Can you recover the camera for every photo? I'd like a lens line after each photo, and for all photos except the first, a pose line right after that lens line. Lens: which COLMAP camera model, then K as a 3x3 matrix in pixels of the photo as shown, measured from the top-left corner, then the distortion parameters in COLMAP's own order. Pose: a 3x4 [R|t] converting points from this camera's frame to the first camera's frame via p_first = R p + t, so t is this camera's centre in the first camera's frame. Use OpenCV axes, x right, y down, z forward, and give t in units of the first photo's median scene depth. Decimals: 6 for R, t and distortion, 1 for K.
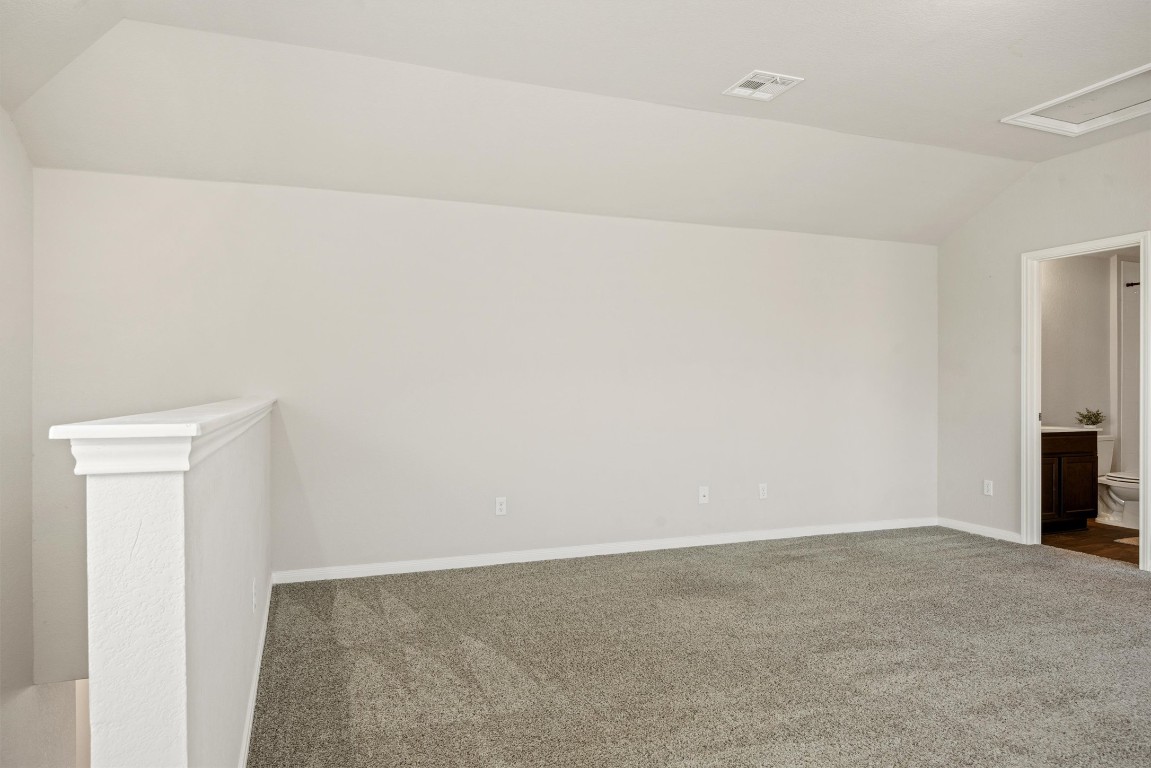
lens RADIAL K [[721.2, 0, 575.5], [0, 721.2, 384.0], [0, 0, 1]] dist [-0.006690, -0.001255]
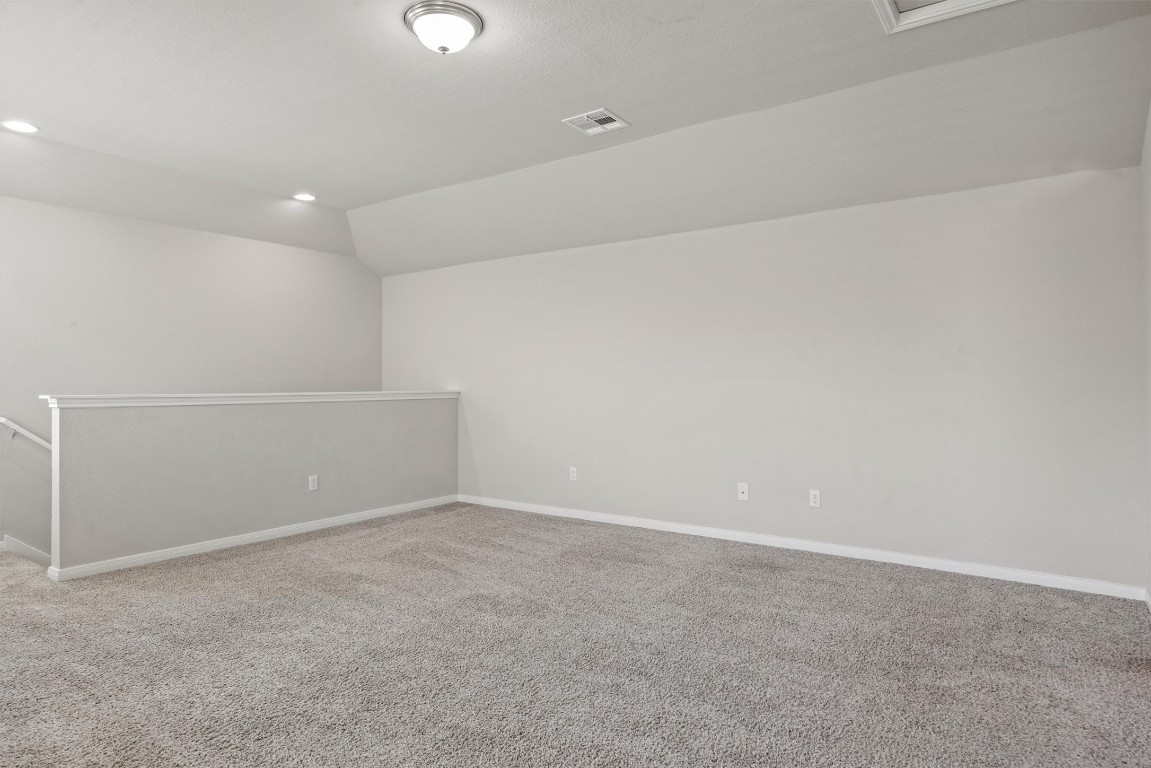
lens RADIAL K [[671.1, 0, 572.4], [0, 671.1, 367.5], [0, 0, 1]] dist [-0.000475, 0.000209]
pose [[0.550084, -0.019555, -0.834880, 0.942250], [0.004756, 0.999783, -0.020284, -0.001956], [0.835096, 0.007187, 0.550058, 0.320372]]
